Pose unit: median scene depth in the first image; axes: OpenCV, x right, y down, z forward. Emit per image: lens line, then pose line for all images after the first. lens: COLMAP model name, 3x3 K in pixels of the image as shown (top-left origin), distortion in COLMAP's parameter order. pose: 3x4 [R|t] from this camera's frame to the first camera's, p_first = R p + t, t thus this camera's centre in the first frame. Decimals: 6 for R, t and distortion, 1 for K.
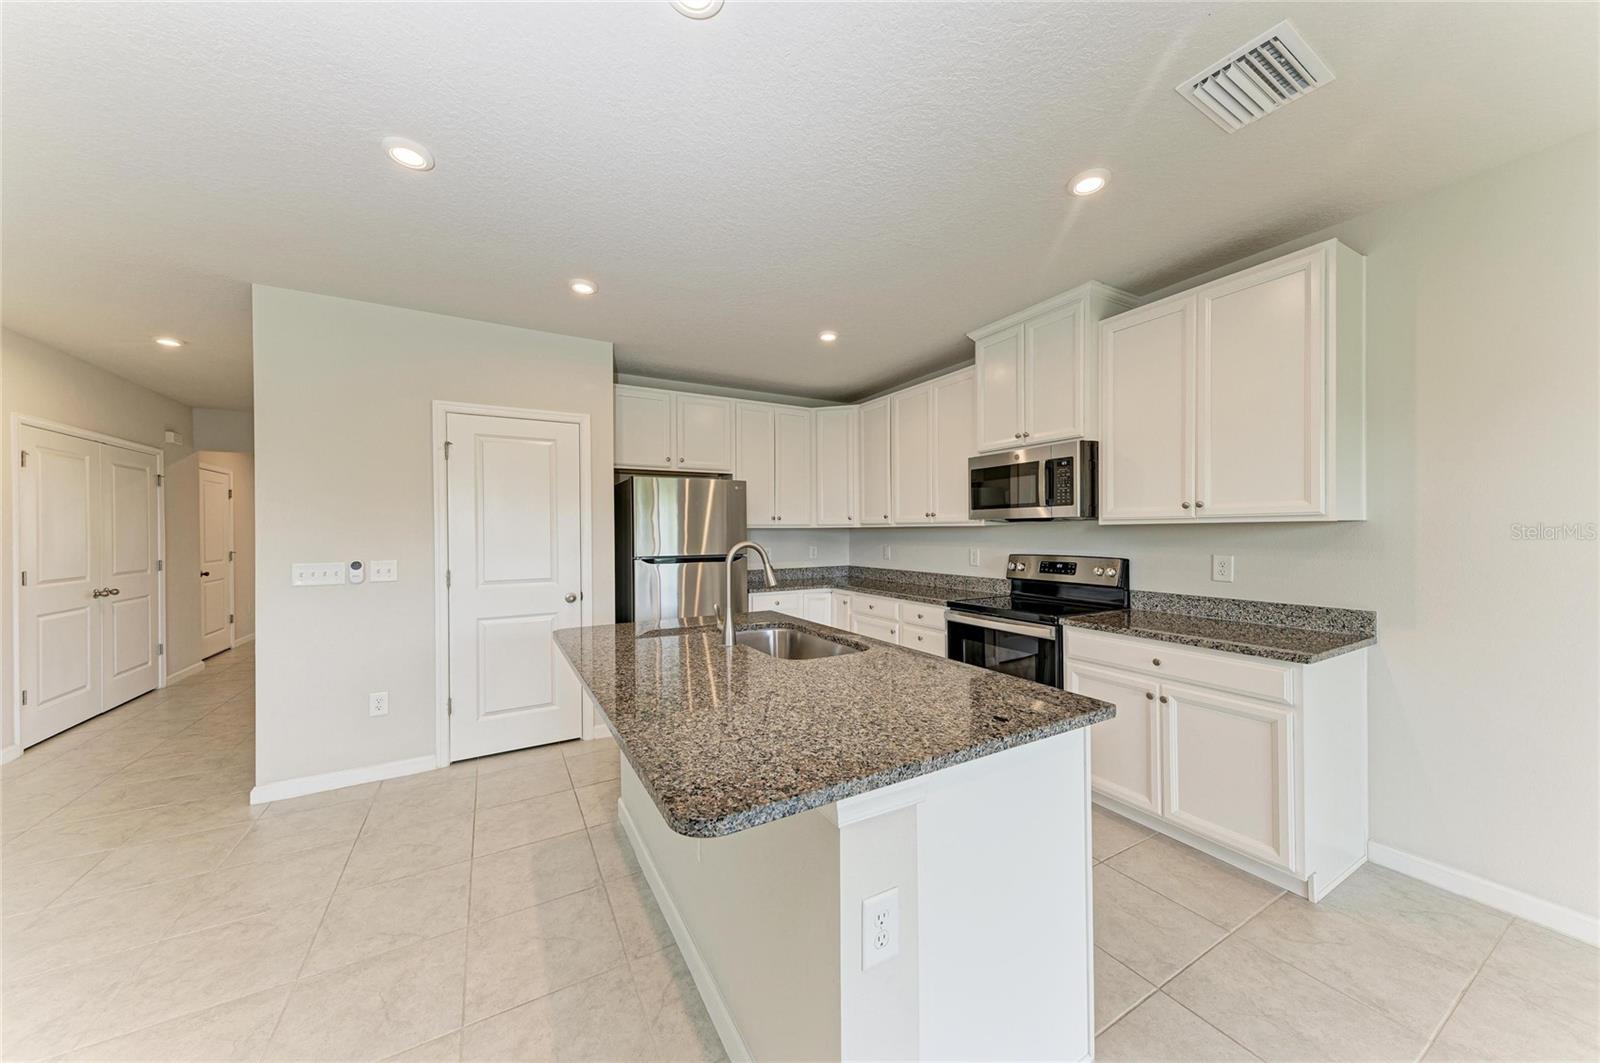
lens RADIAL K [[542.1, 0, 800.0], [0, 542.1, 531.5], [0, 0, 1]] dist [0.023310, -0.006936]
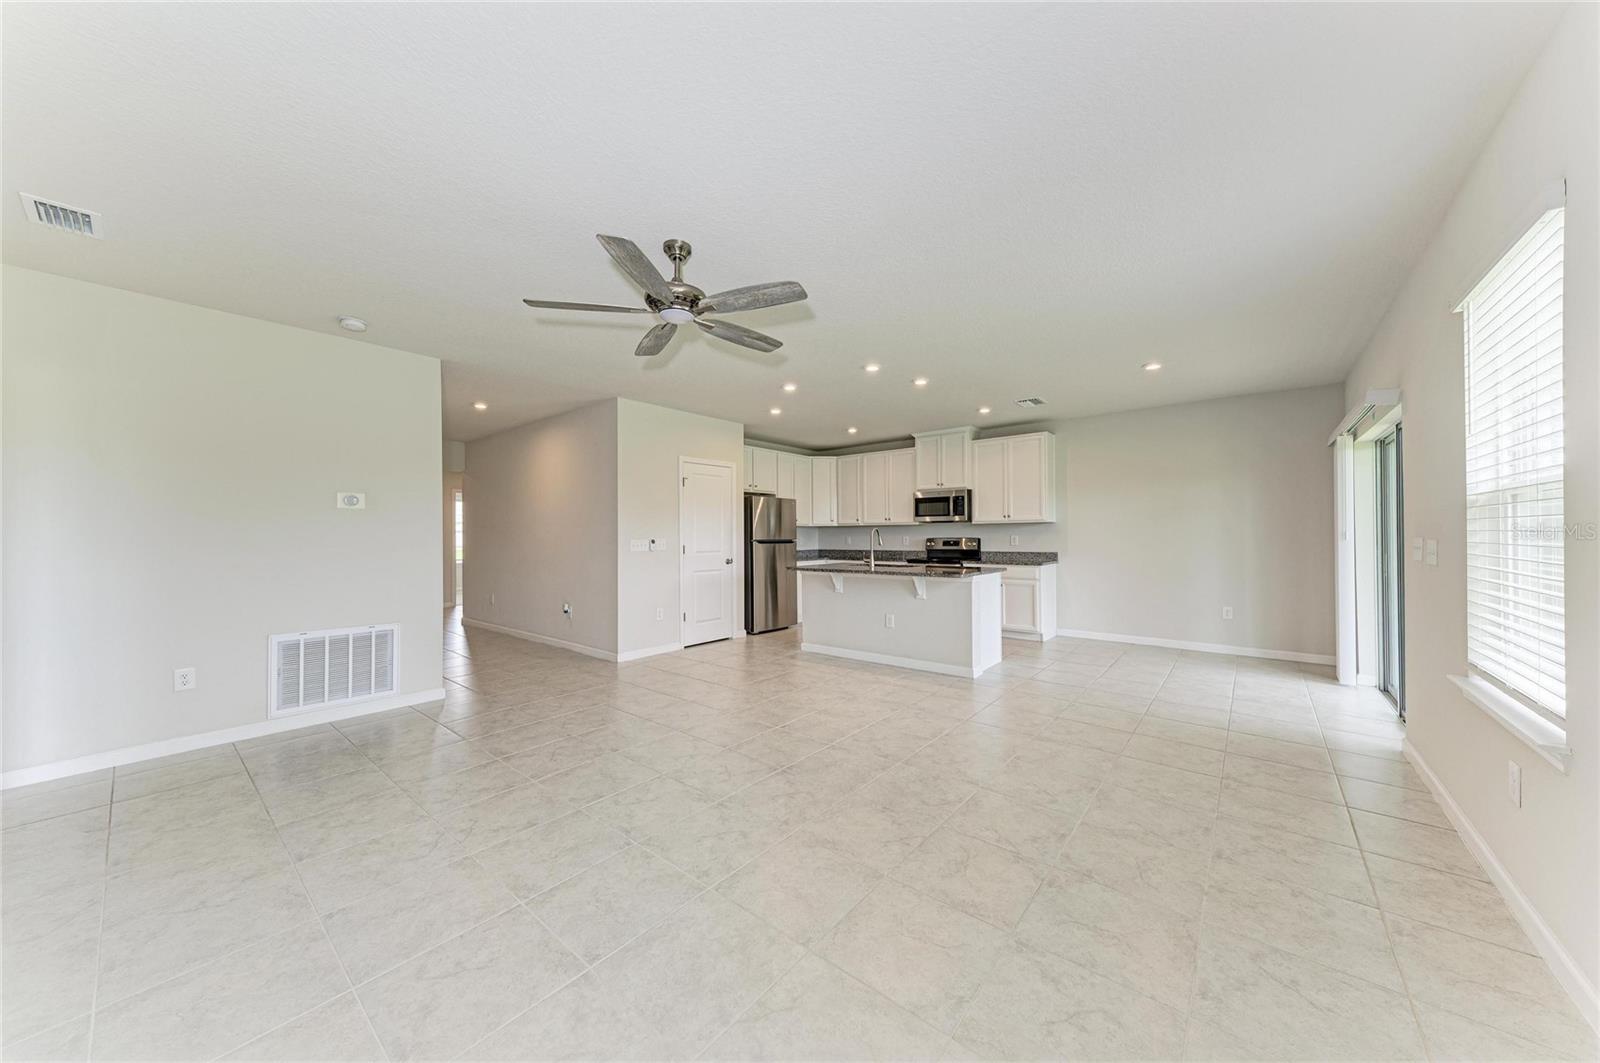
lens RADIAL K [[542.1, 0, 800.0], [0, 542.1, 531.5], [0, 0, 1]] dist [0.023310, -0.006936]
pose [[0.934701, 0.004423, 0.355407, -0.947977], [-0.001131, 0.999955, -0.009470, 0.041795], [-0.355433, 0.008450, 0.934664, -0.912440]]
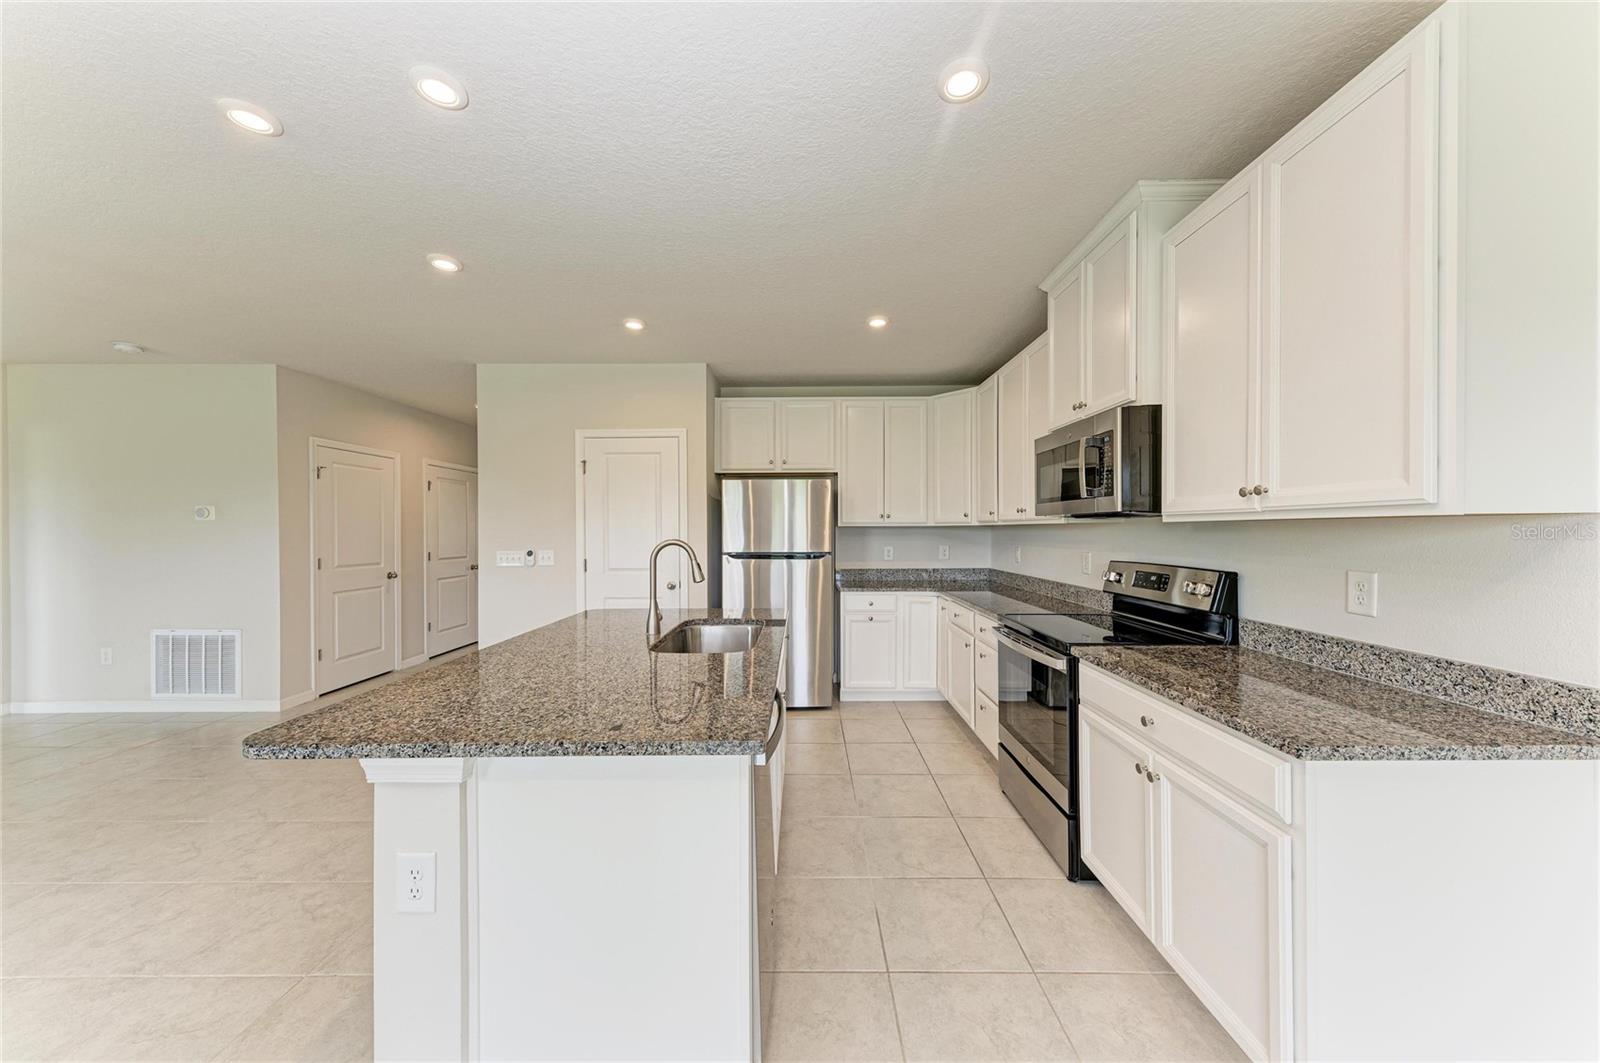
lens RADIAL K [[542.1, 0, 800.0], [0, 542.1, 531.5], [0, 0, 1]] dist [0.023310, -0.006936]
pose [[0.865931, 0.004233, -0.500146, 0.454233], [-0.001757, 0.999984, 0.005422, -0.002702], [0.500161, -0.003816, 0.865924, 0.134898]]
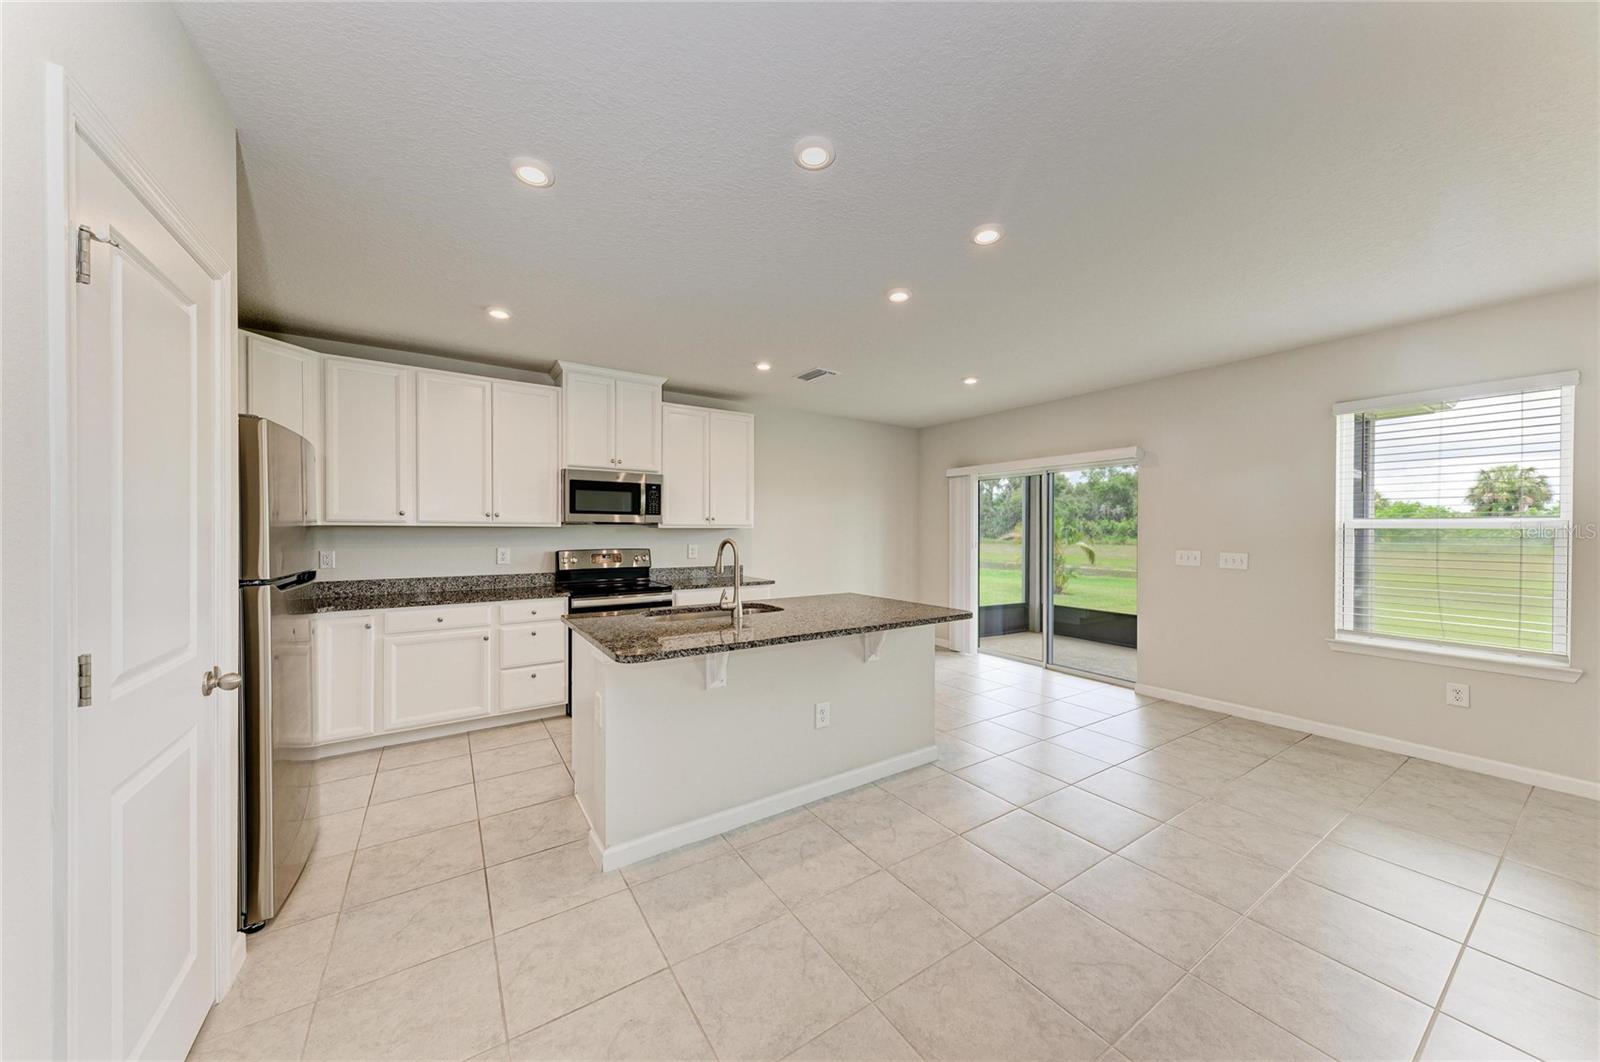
lens RADIAL K [[542.1, 0, 800.0], [0, 542.1, 531.0], [0, 0, 1]] dist [0.023310, -0.006936]
pose [[-0.065212, 0.006058, 0.997853, -0.983829], [-0.001656, 0.999980, -0.006179, 0.005142], [-0.997870, -0.002056, -0.065201, 0.631253]]
